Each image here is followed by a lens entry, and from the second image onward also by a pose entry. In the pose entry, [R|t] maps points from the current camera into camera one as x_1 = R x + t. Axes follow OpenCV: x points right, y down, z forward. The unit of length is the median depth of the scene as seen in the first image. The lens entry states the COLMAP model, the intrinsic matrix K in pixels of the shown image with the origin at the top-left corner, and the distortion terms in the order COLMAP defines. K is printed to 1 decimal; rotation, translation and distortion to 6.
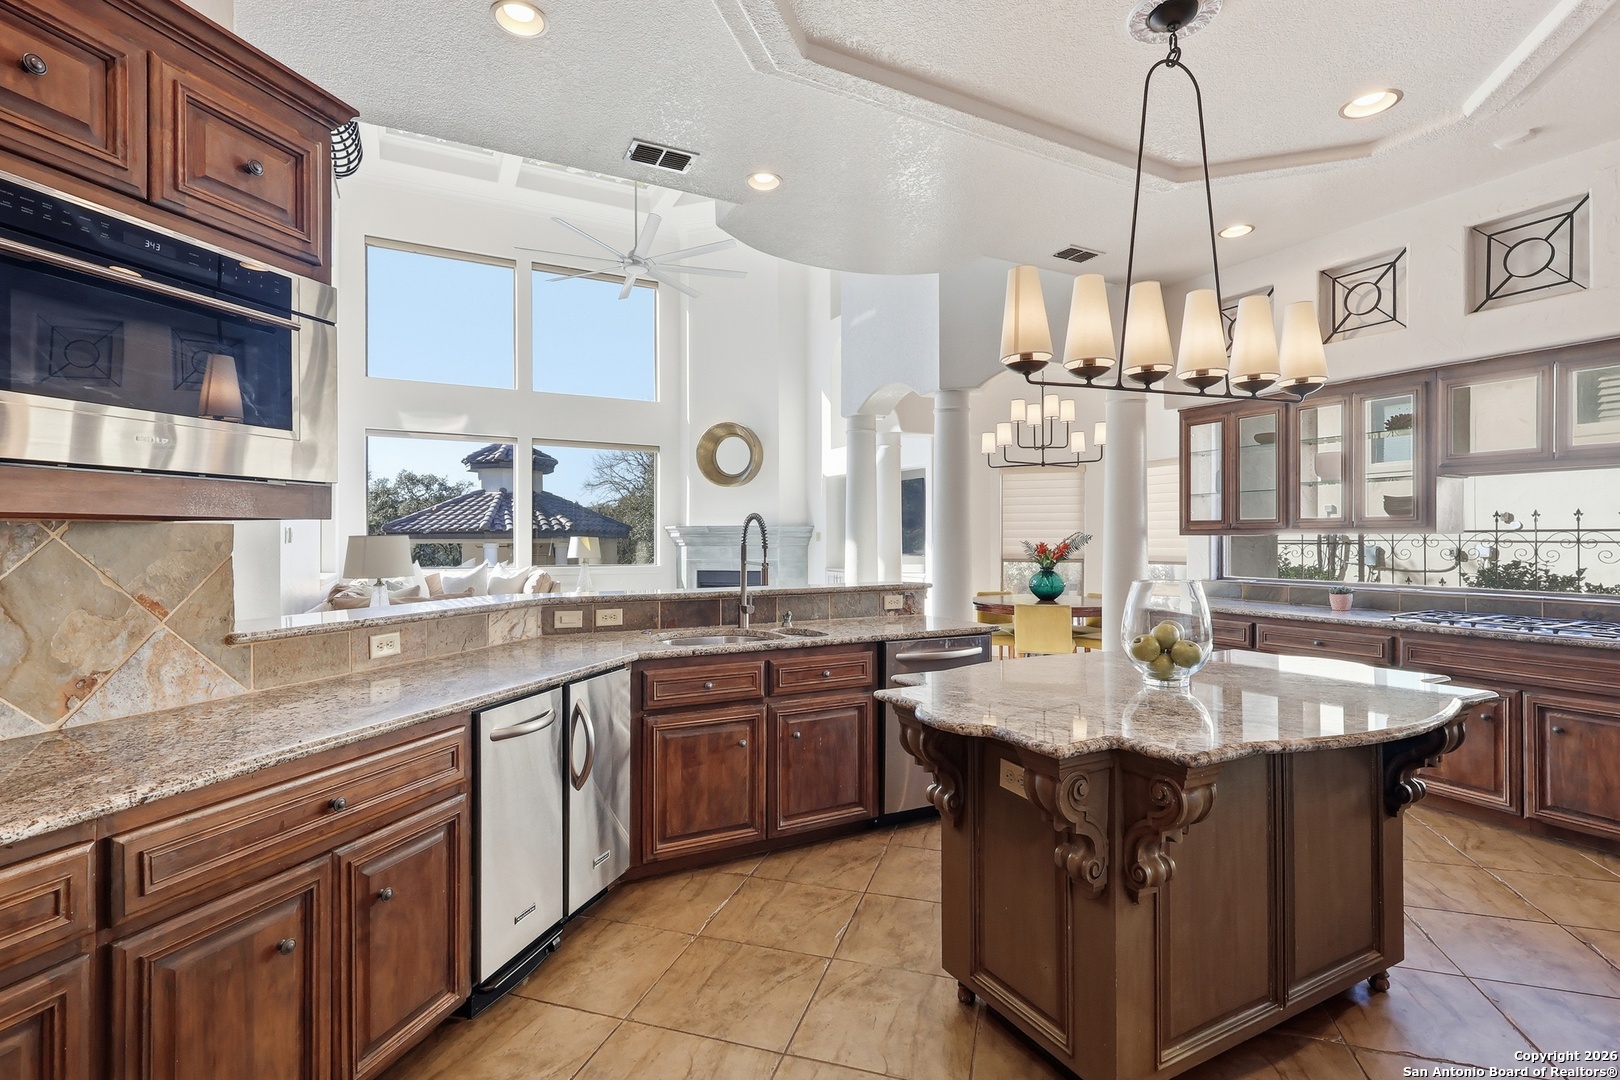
lens RADIAL K [[758.4, 0, 802.0], [0, 758.4, 539.6], [0, 0, 1]] dist [0.000949, -0.000202]
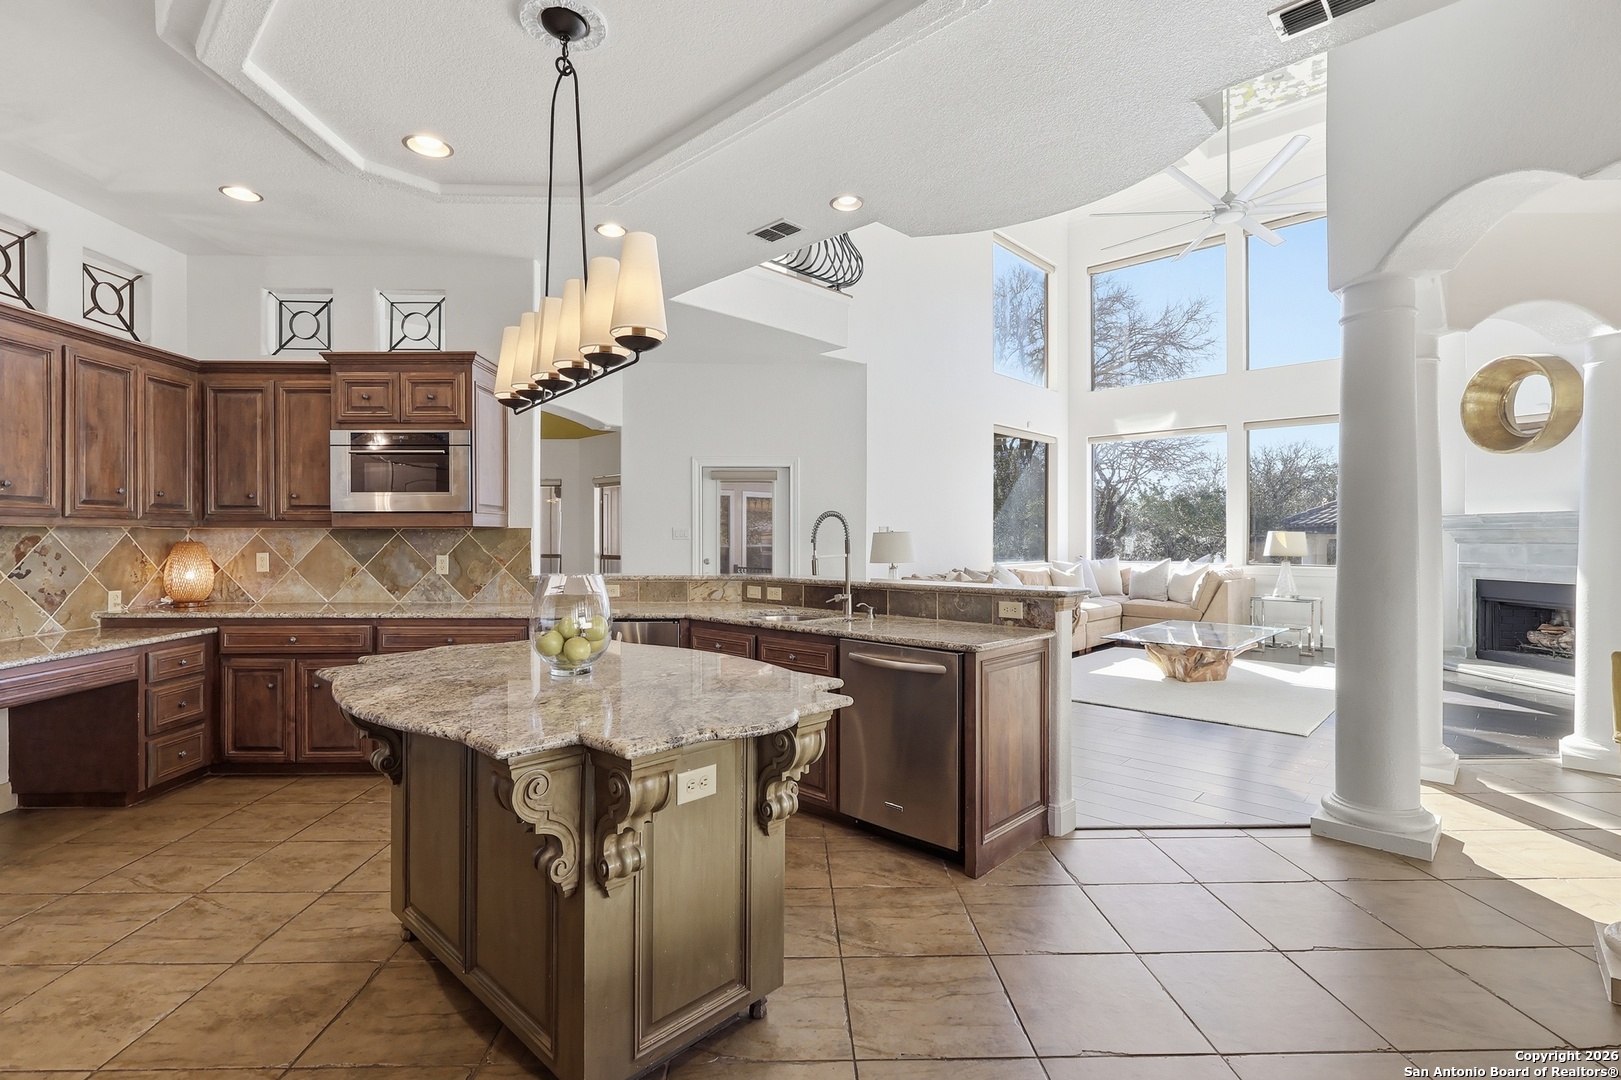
lens RADIAL K [[751.1, 0, 802.3], [0, 751.1, 536.5], [0, 0, 1]] dist [-0.011002, -0.000034]
pose [[0.313913, 0.000642, -0.949451, 0.416266], [0.000450, 1.000000, 0.000825, 0.000939], [0.949452, -0.000686, 0.313913, 0.265080]]
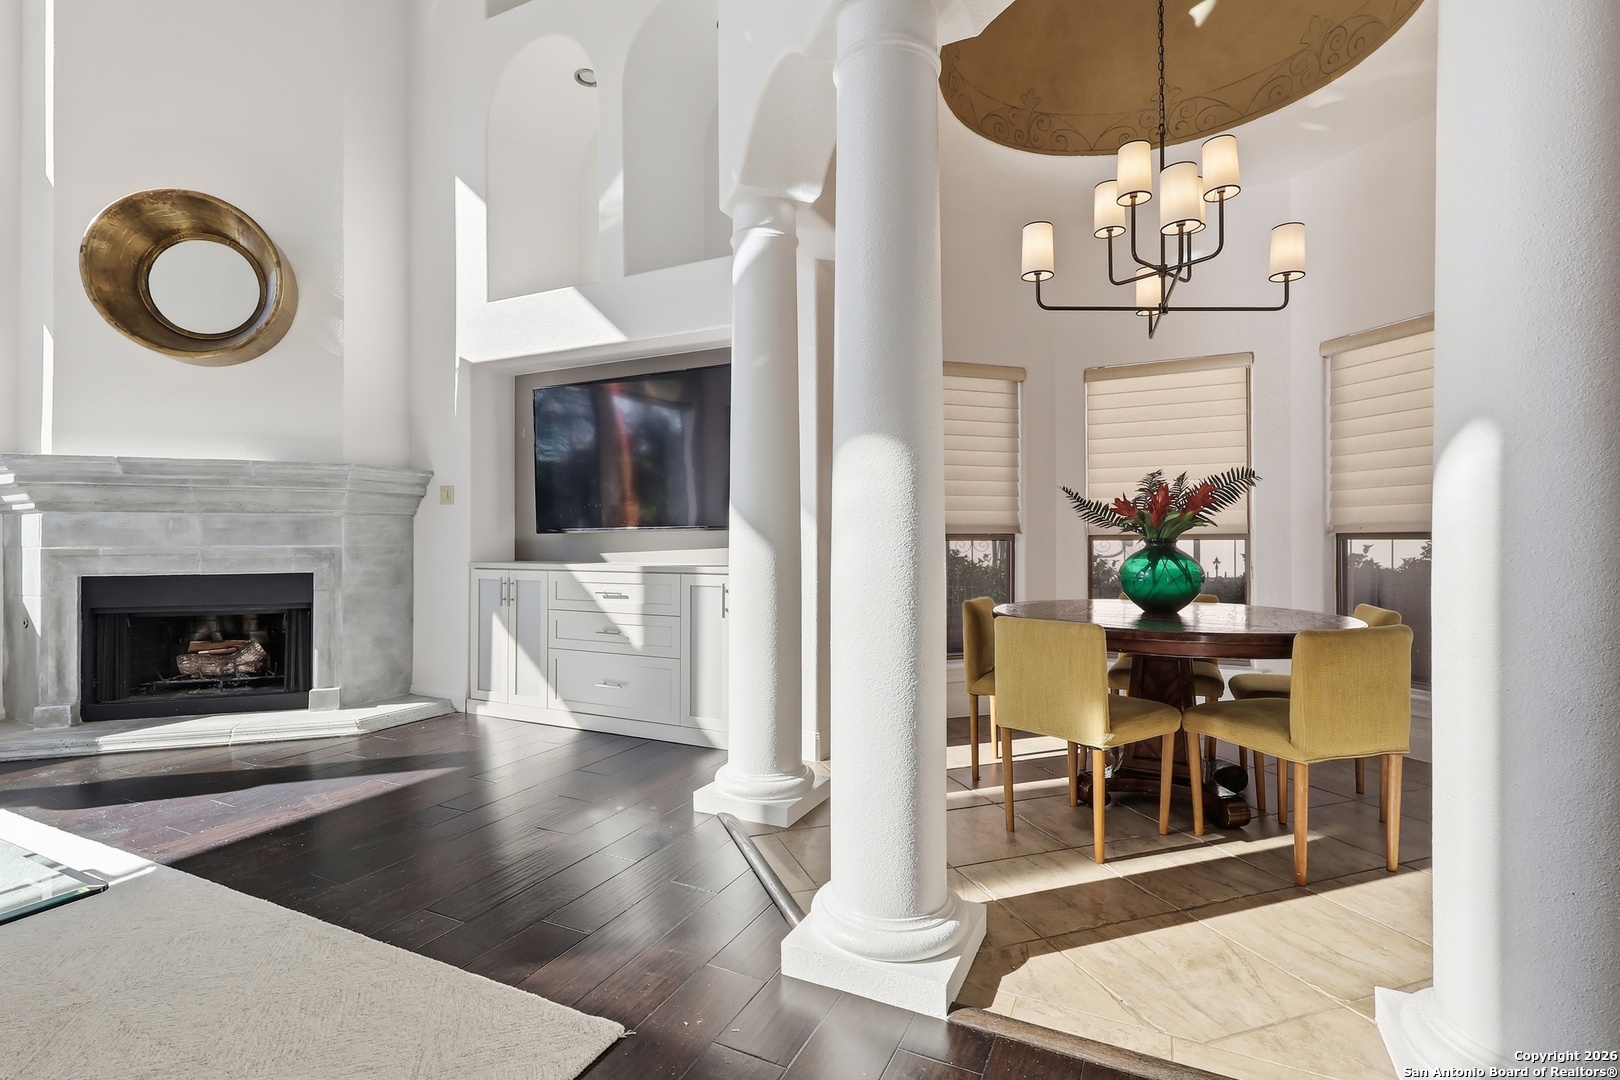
lens RADIAL K [[758.4, 0, 802.0], [0, 758.4, 539.6], [0, 0, 1]] dist [0.000949, -0.000202]
pose [[0.806787, 0.001214, 0.590841, -0.094126], [0.000323, 0.999997, -0.002496, 0.030170], [-0.590842, 0.002205, 0.806784, 0.634502]]
